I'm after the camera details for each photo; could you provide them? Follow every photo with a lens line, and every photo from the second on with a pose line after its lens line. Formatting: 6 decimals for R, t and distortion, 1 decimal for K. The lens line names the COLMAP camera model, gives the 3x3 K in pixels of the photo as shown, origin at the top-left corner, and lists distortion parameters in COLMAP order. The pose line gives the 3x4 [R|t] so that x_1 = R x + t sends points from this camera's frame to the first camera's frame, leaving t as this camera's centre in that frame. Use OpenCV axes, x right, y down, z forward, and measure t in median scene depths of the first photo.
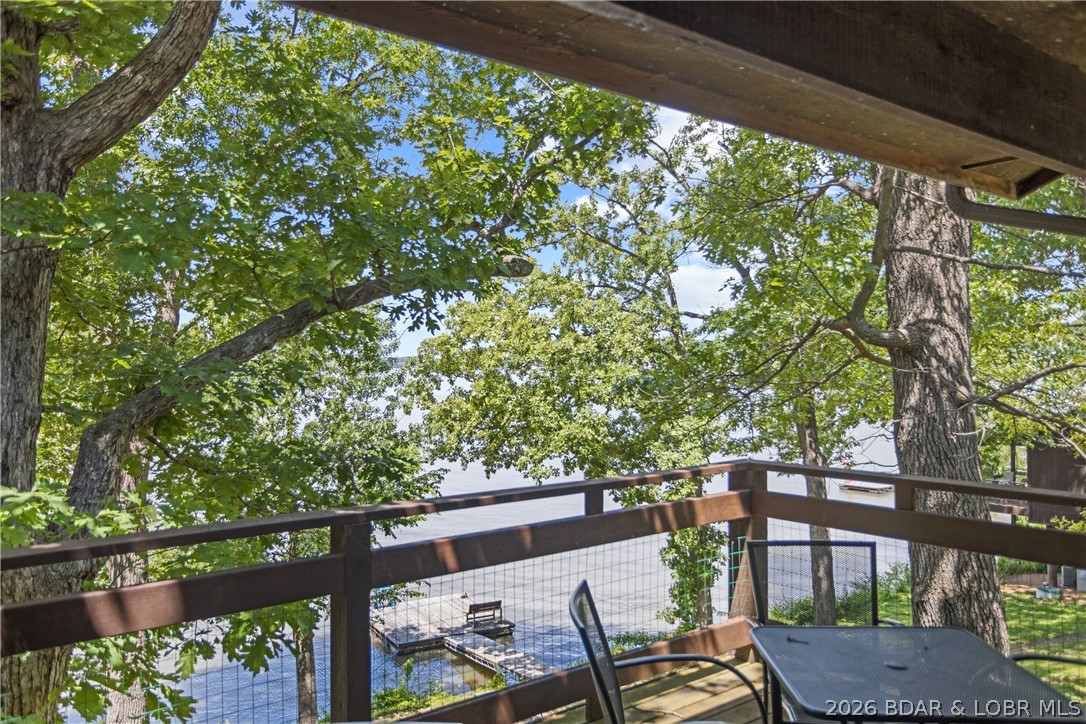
lens RADIAL K [[839.4, 0, 503.5], [0, 839.4, 364.4], [0, 0, 1]] dist [-0.035668, 0.065480]
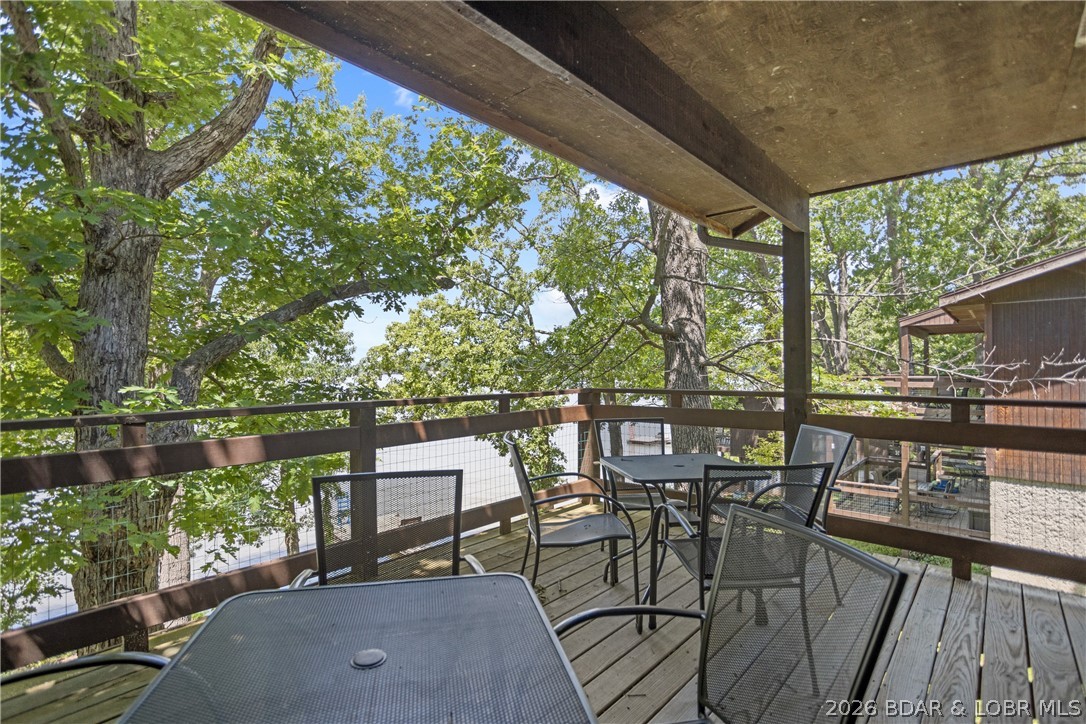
lens RADIAL K [[539.0, 0, 511.9], [0, 539.0, 381.5], [0, 0, 1]] dist [-0.059803, 0.040566]
pose [[0.984852, -0.003620, 0.173361, -0.037566], [0.000791, 0.999865, 0.016383, 0.057971], [-0.173397, -0.015997, 0.984722, -0.038502]]
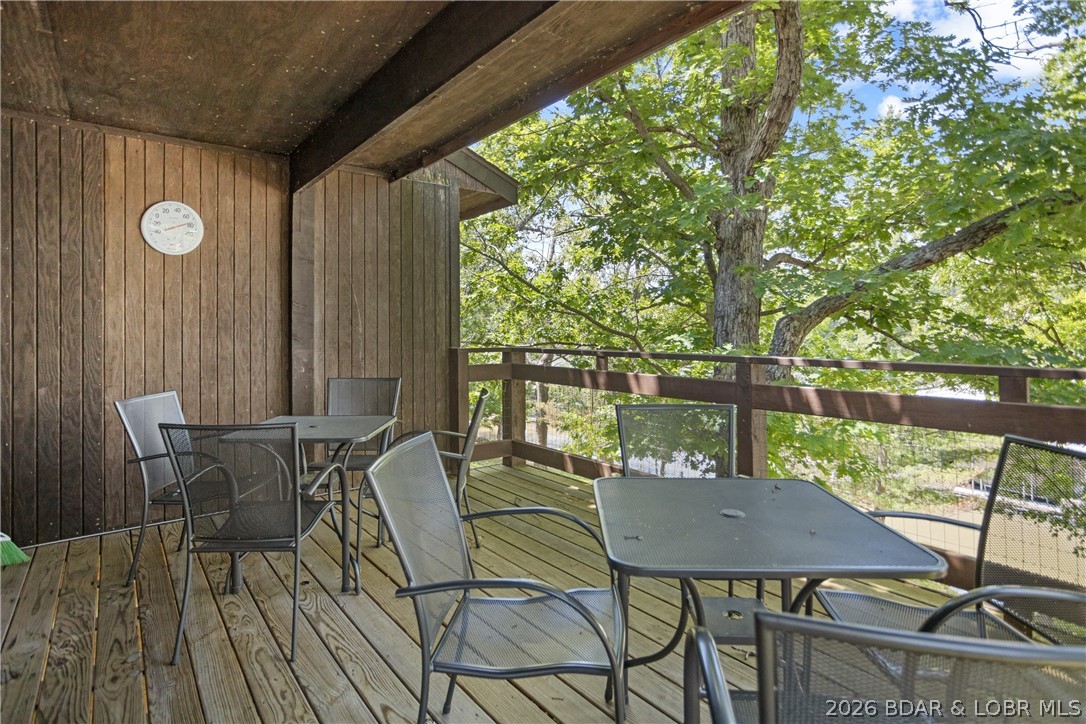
lens RADIAL K [[554.3, 0, 539.6], [0, 554.3, 319.6], [0, 0, 1]] dist [-0.014329, 0.001118]
pose [[0.008270, -0.001454, -0.999965, 0.405039], [0.004231, 0.999990, -0.001419, 0.049806], [0.999957, -0.004219, 0.008276, 0.290675]]
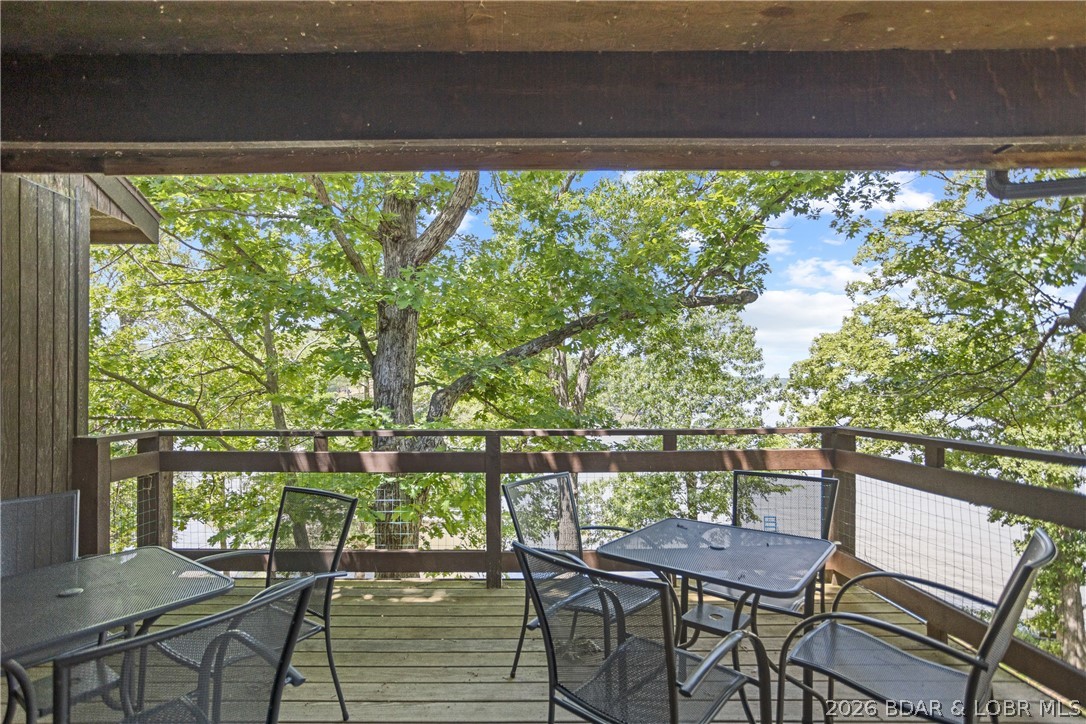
lens RADIAL K [[539.0, 0, 511.9], [0, 539.0, 381.5], [0, 0, 1]] dist [-0.059803, 0.040566]
pose [[0.787514, -0.002801, -0.616290, 0.276802], [-0.003229, 0.999957, -0.008671, 0.037970], [0.616288, 0.008819, 0.787472, 0.049460]]
